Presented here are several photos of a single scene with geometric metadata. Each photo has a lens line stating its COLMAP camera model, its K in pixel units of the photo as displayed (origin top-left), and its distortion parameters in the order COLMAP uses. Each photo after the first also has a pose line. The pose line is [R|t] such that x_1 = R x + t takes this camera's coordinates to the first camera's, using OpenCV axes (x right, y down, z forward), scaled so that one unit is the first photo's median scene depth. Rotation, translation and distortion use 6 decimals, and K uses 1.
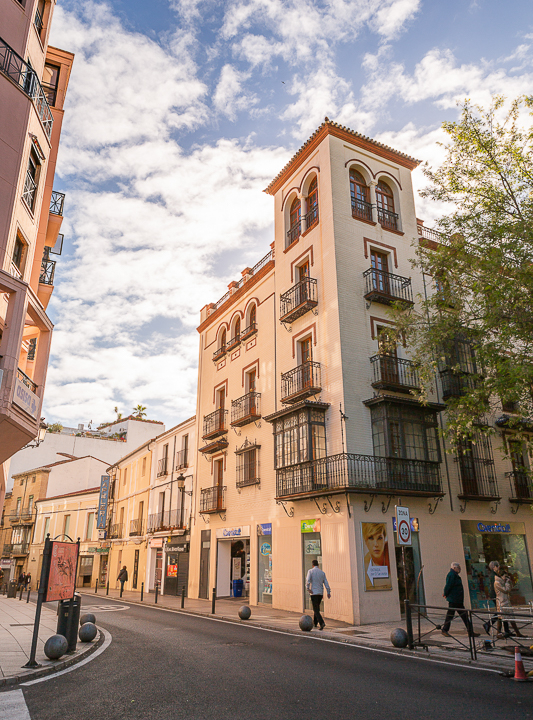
lens RADIAL K [[532.0, 0, 265.4], [0, 532.0, 362.3], [0, 0, 1]] dist [0.014949, 0.000284]
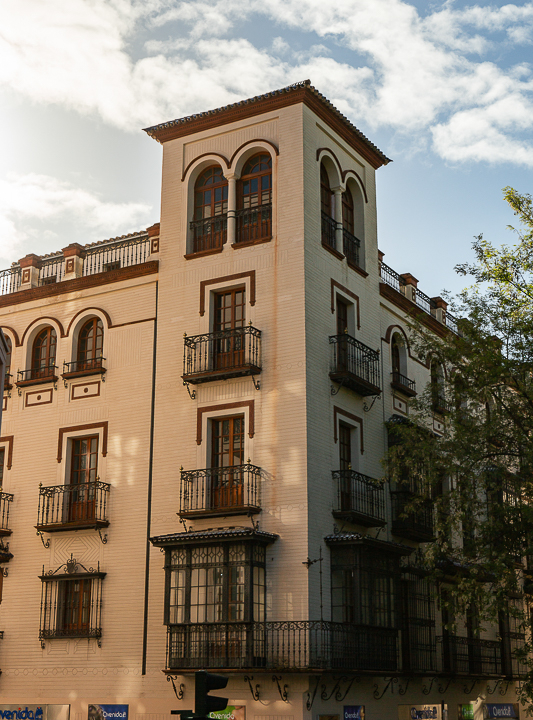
lens RADIAL K [[1117.7, 0, 267.2], [0, 1117.7, 359.4], [0, 0, 1]] dist [-0.031390, 0.000000]
pose [[0.860672, 0.155005, 0.484992, -0.534751], [-0.177699, 0.984085, 0.000829, -0.123315], [-0.477145, -0.086896, 0.874518, -0.175896]]
